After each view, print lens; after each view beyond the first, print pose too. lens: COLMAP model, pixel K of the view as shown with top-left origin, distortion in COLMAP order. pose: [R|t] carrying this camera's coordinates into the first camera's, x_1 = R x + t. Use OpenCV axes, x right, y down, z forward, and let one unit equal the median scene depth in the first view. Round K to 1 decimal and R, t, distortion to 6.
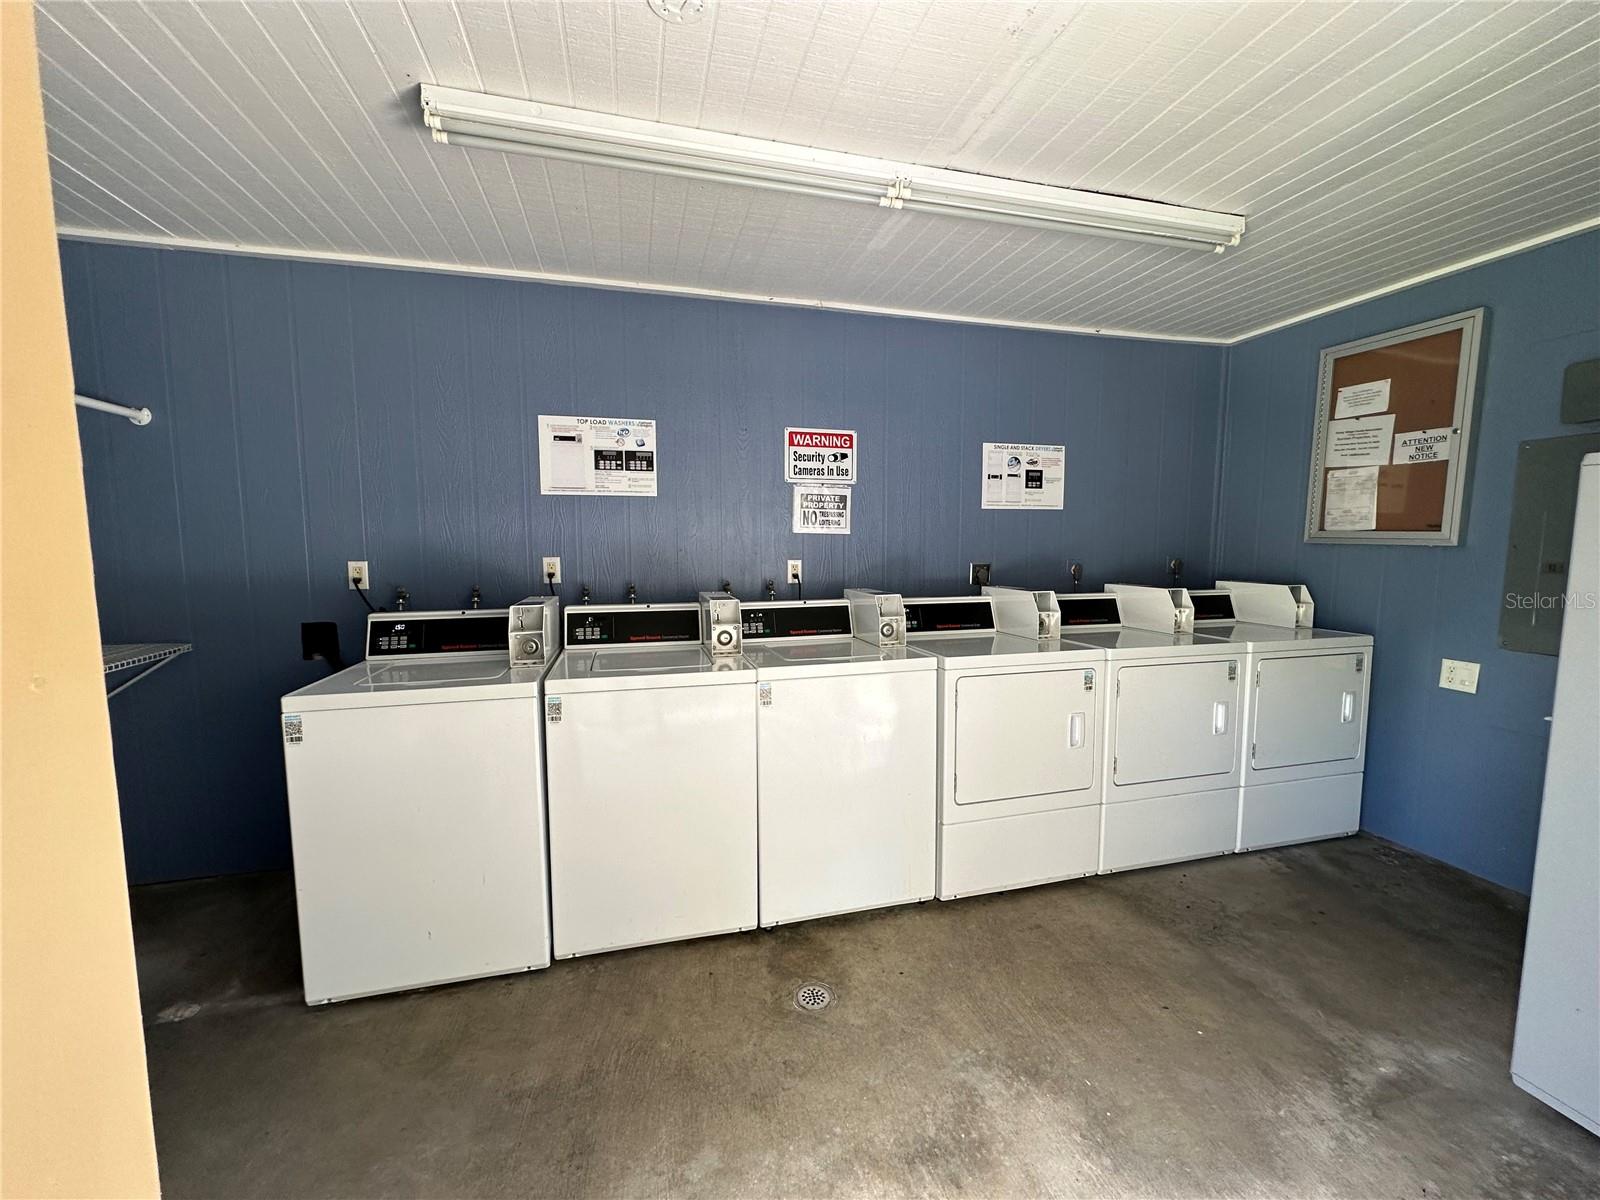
lens RADIAL K [[638.5, 0, 800.0], [0, 638.5, 600.0], [0, 0, 1]] dist [-0.001704, 0.000437]
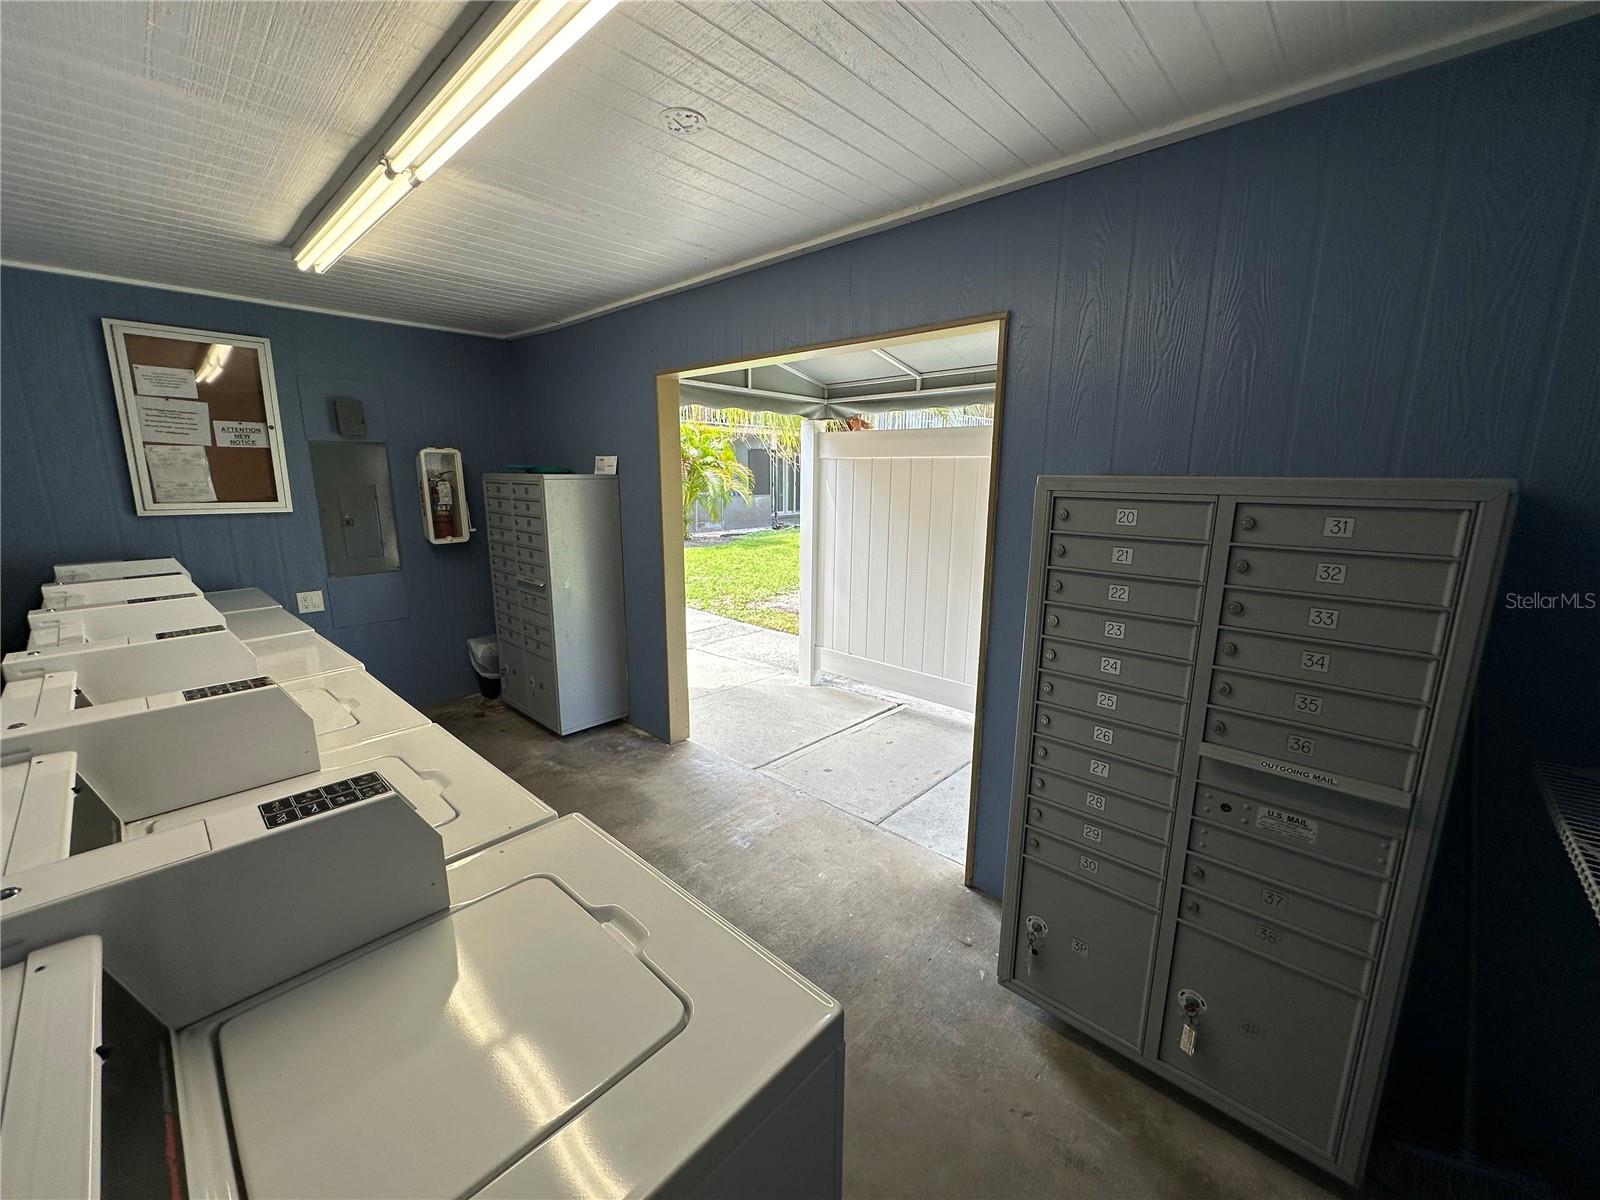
lens RADIAL K [[638.5, 0, 800.0], [0, 638.5, 600.0], [0, 0, 1]] dist [-0.001704, 0.000437]
pose [[-0.531368, -0.170797, 0.829745, -0.708153], [0.077909, 0.965461, 0.248626, -0.148993], [-0.843551, 0.196757, -0.499708, 0.746429]]
